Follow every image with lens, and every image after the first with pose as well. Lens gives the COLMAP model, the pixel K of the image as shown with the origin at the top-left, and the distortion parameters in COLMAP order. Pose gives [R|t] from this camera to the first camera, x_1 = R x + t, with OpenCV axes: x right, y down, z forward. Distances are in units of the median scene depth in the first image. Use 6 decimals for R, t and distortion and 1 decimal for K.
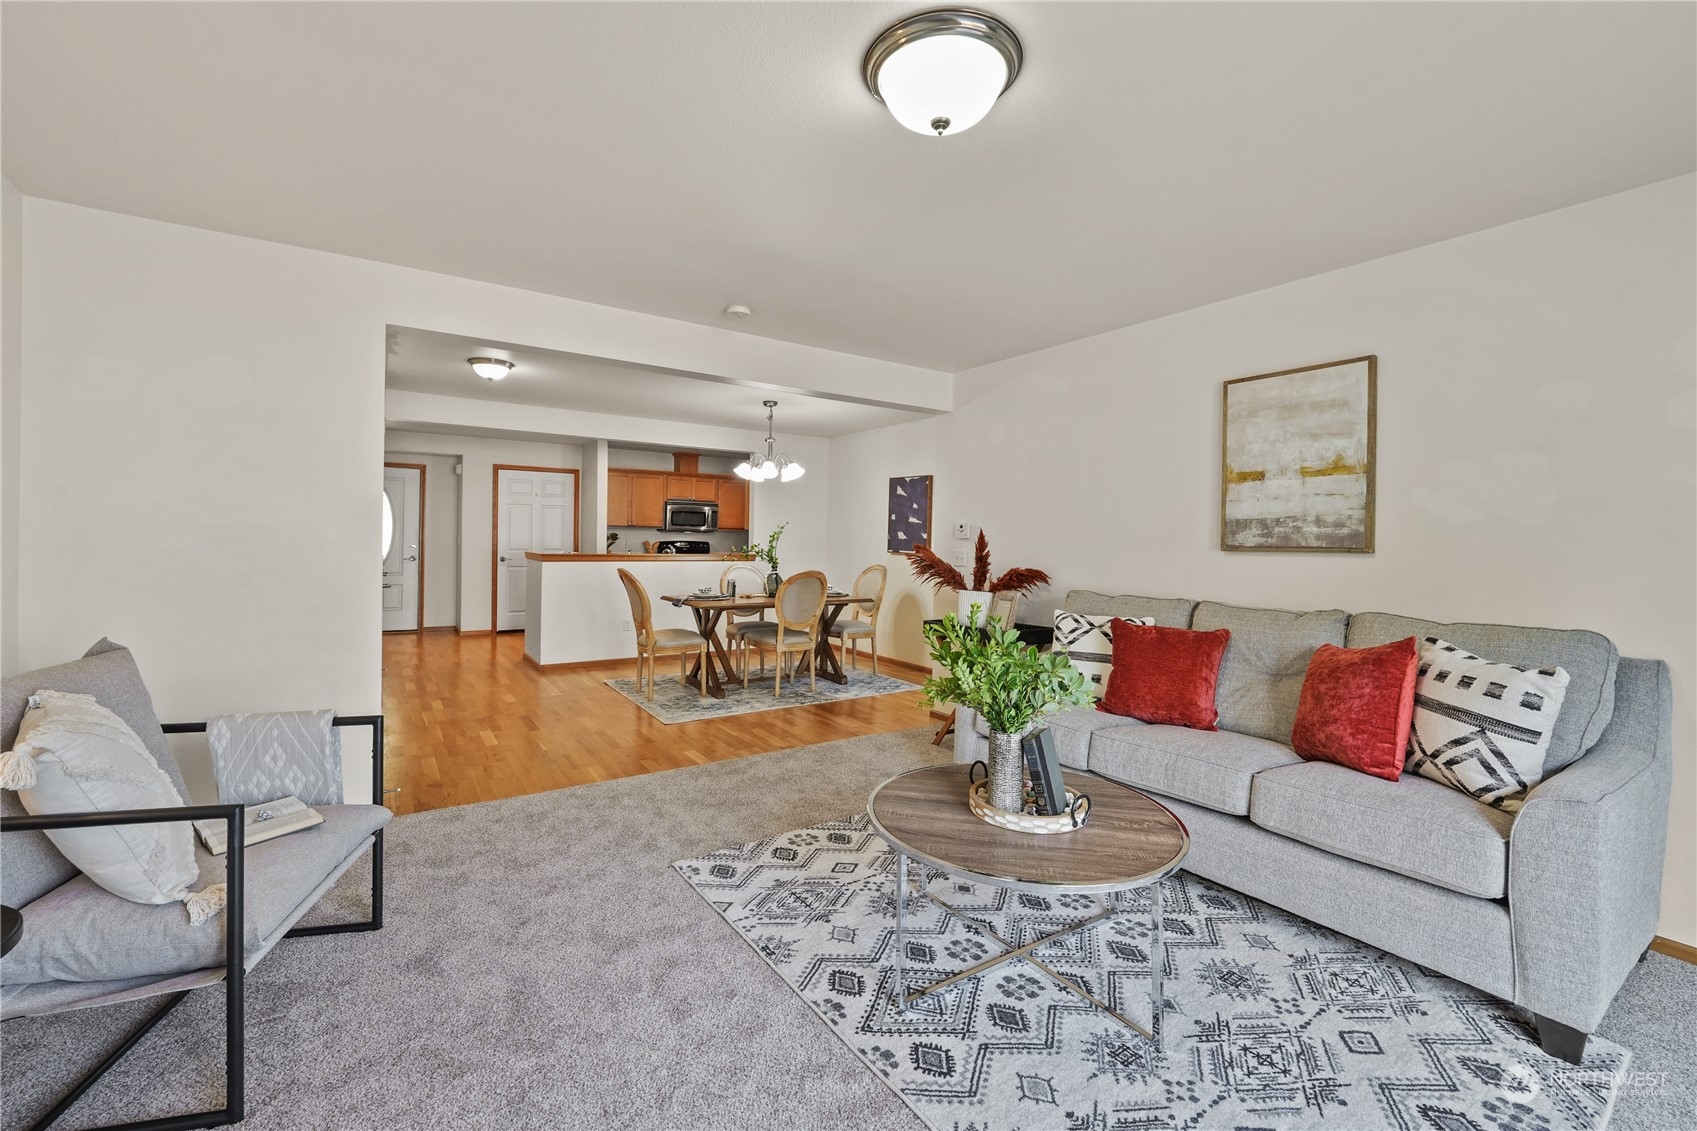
lens RADIAL K [[700.8, 0, 838.7], [0, 700.8, 547.0], [0, 0, 1]] dist [-0.011007, -0.000274]
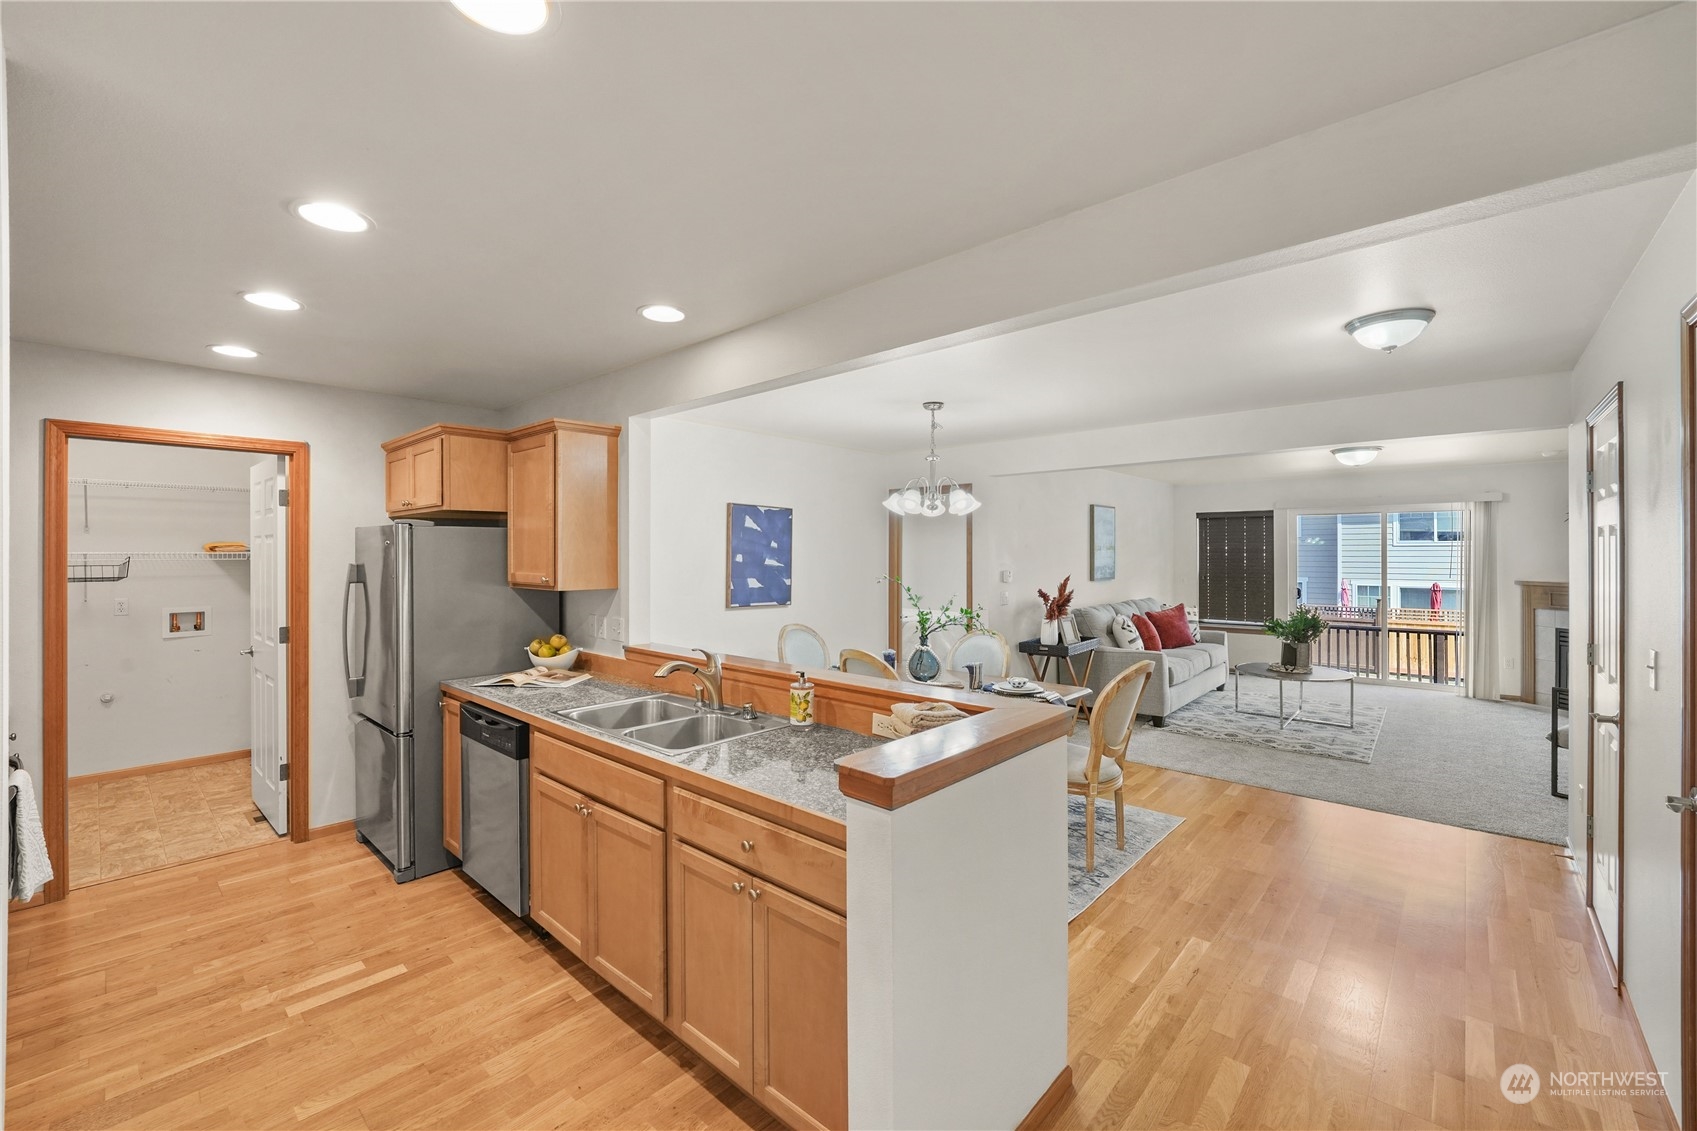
lens RADIAL K [[685.8, 0, 845.2], [0, 685.8, 557.2], [0, 0, 1]] dist [-0.000300, -0.007802]
pose [[-0.246673, -0.019114, 0.968910, -1.391743], [0.009130, 0.999715, 0.022046, -0.128140], [-0.969056, 0.014285, -0.246428, 2.356477]]
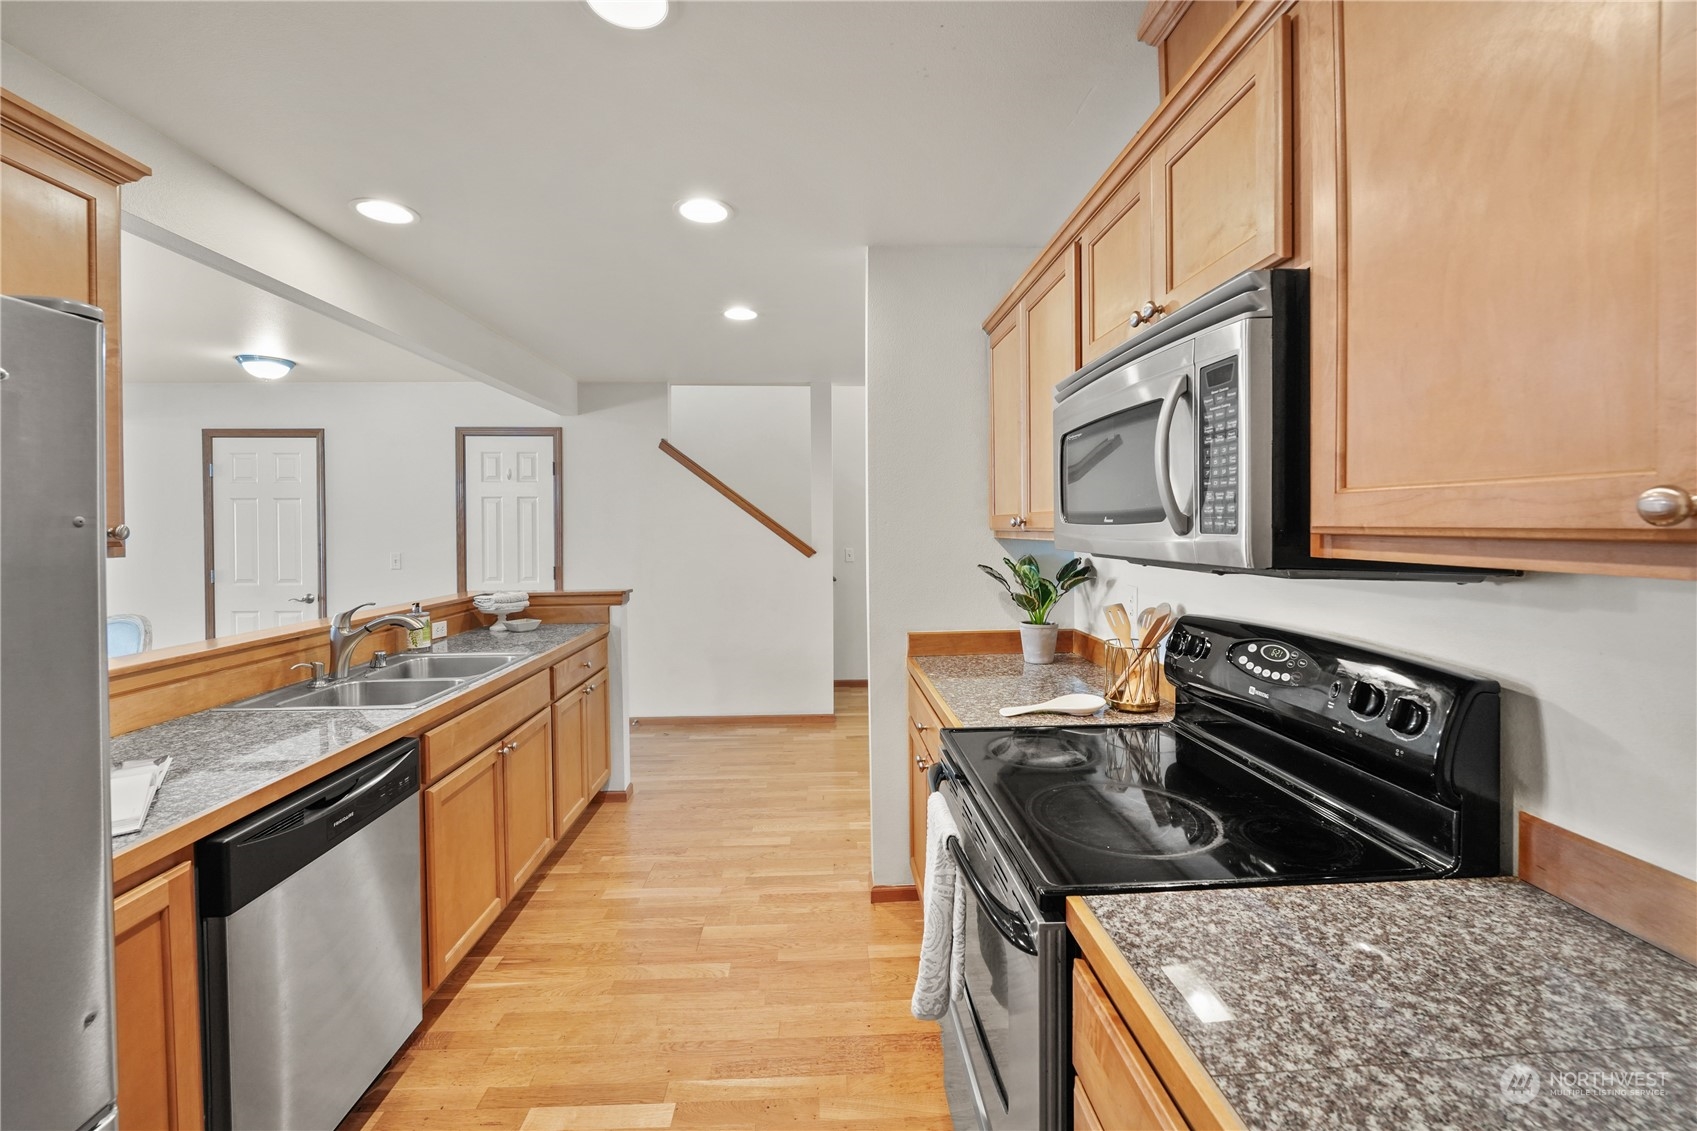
lens RADIAL K [[690.4, 0, 849.5], [0, 690.4, 542.8], [0, 0, 1]] dist [-0.010087, -0.000256]
pose [[-0.514777, 0.011846, -0.857242, -0.207530], [-0.008915, 0.999777, 0.019169, -0.084187], [0.857278, 0.017510, -0.514556, 3.121675]]
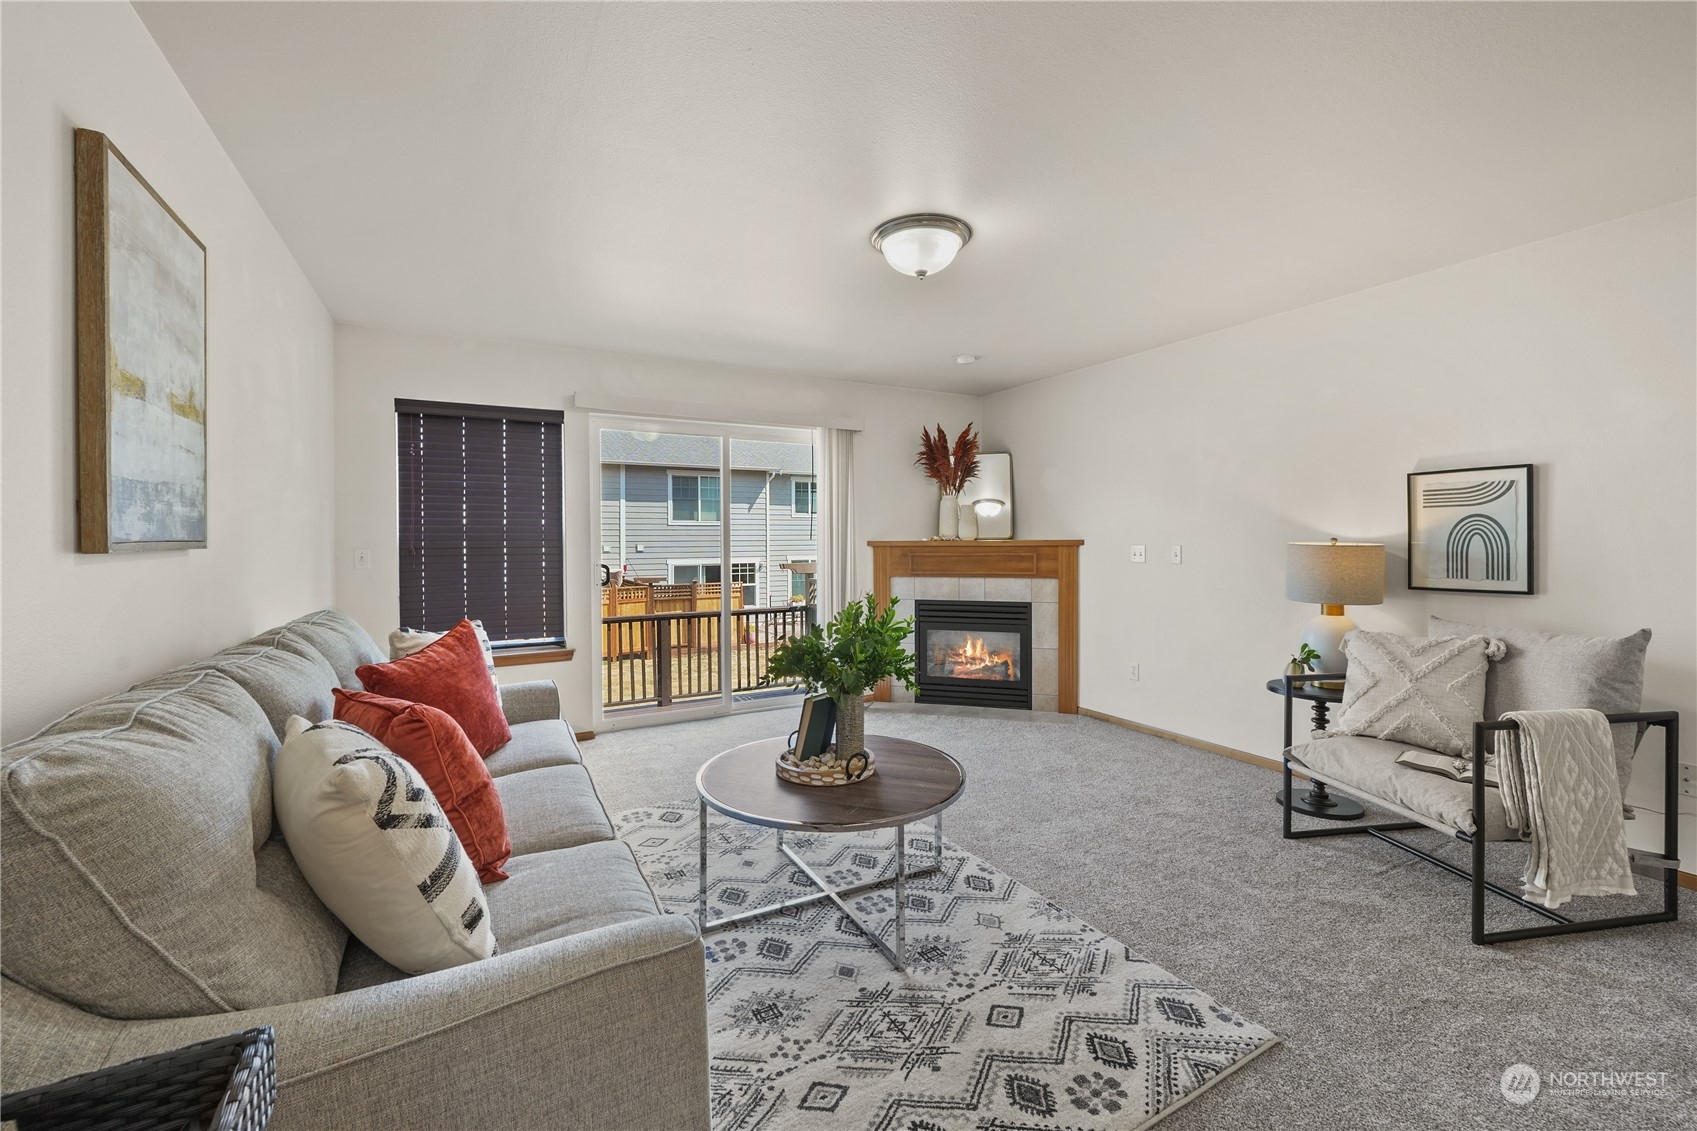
lens RADIAL K [[690.4, 0, 849.5], [0, 690.4, 542.8], [0, 0, 1]] dist [-0.010087, -0.000256]
pose [[-0.996158, -0.009397, 0.087066, 0.088170], [-0.007808, 0.999797, 0.018575, -0.011684], [-0.087223, 0.017824, -0.996029, 1.390097]]
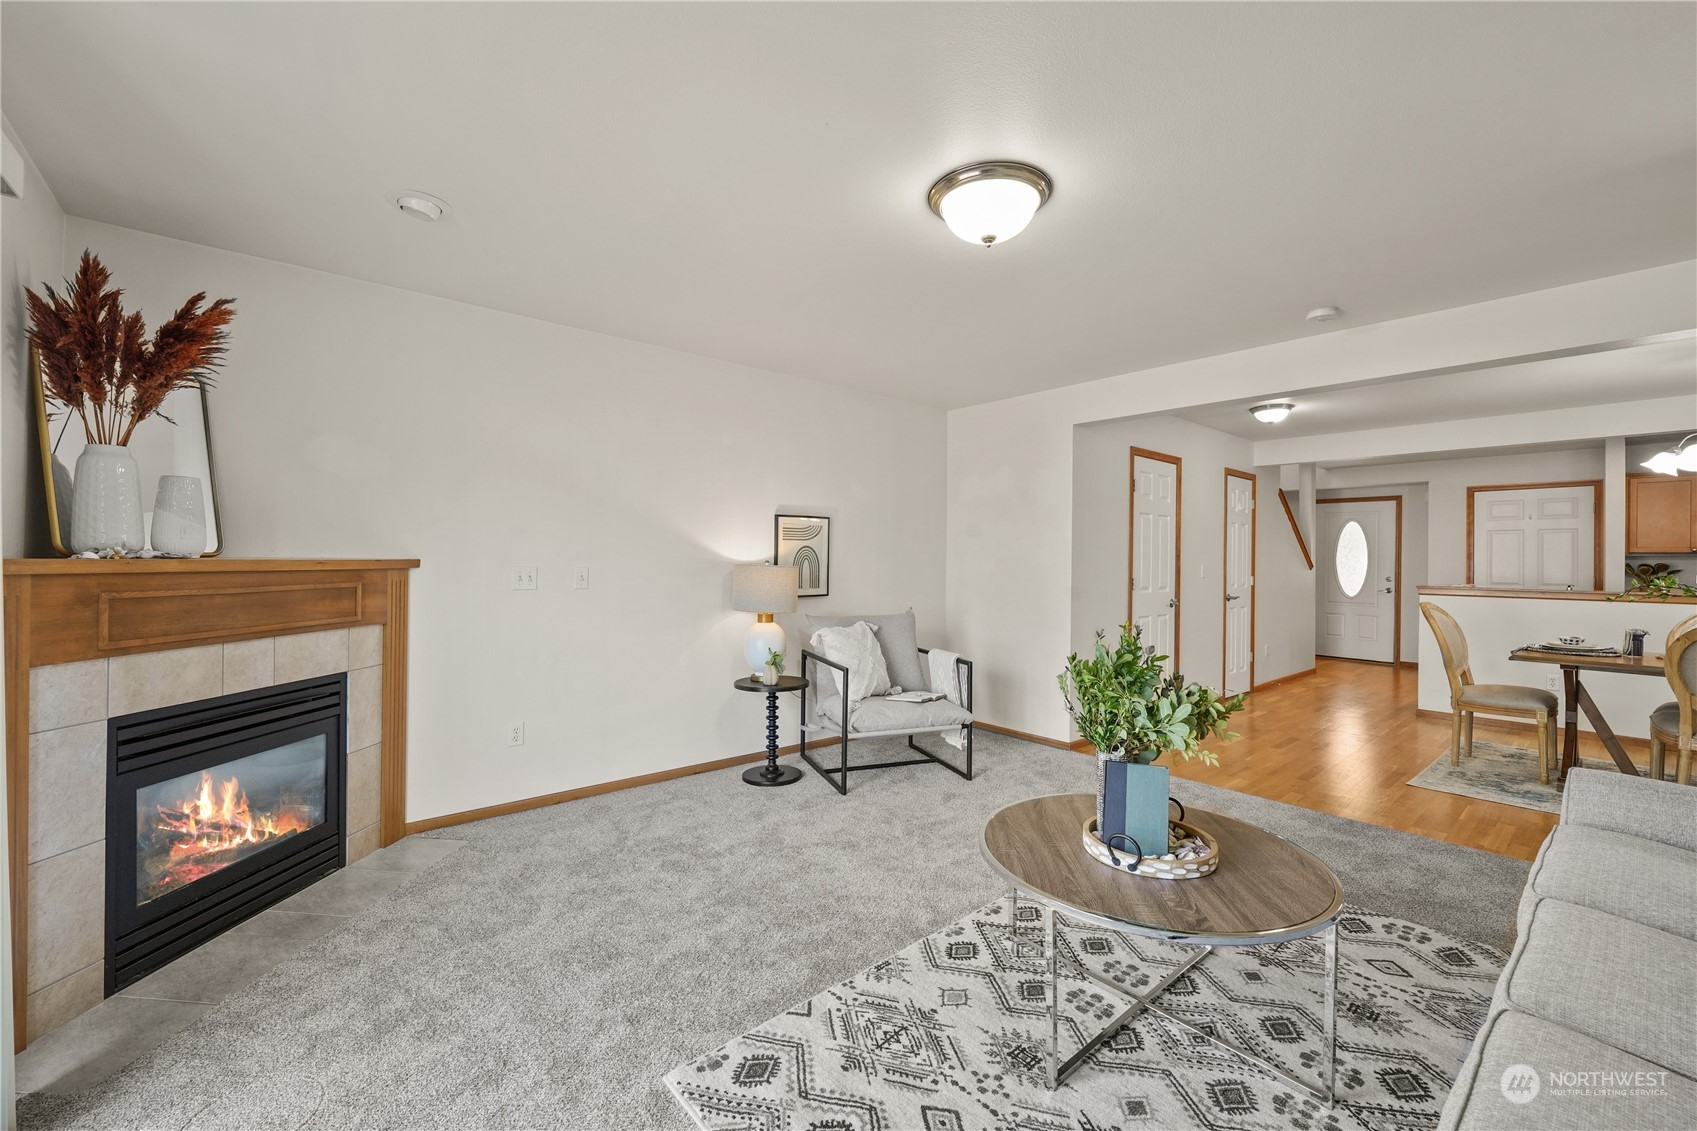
lens RADIAL K [[685.8, 0, 845.2], [0, 685.8, 557.2], [0, 0, 1]] dist [-0.000300, -0.007802]
pose [[0.118504, -0.016826, -0.992811, 0.739780], [-0.020147, 0.999610, -0.019346, 0.009355], [0.992749, 0.022295, 0.118119, 0.318396]]
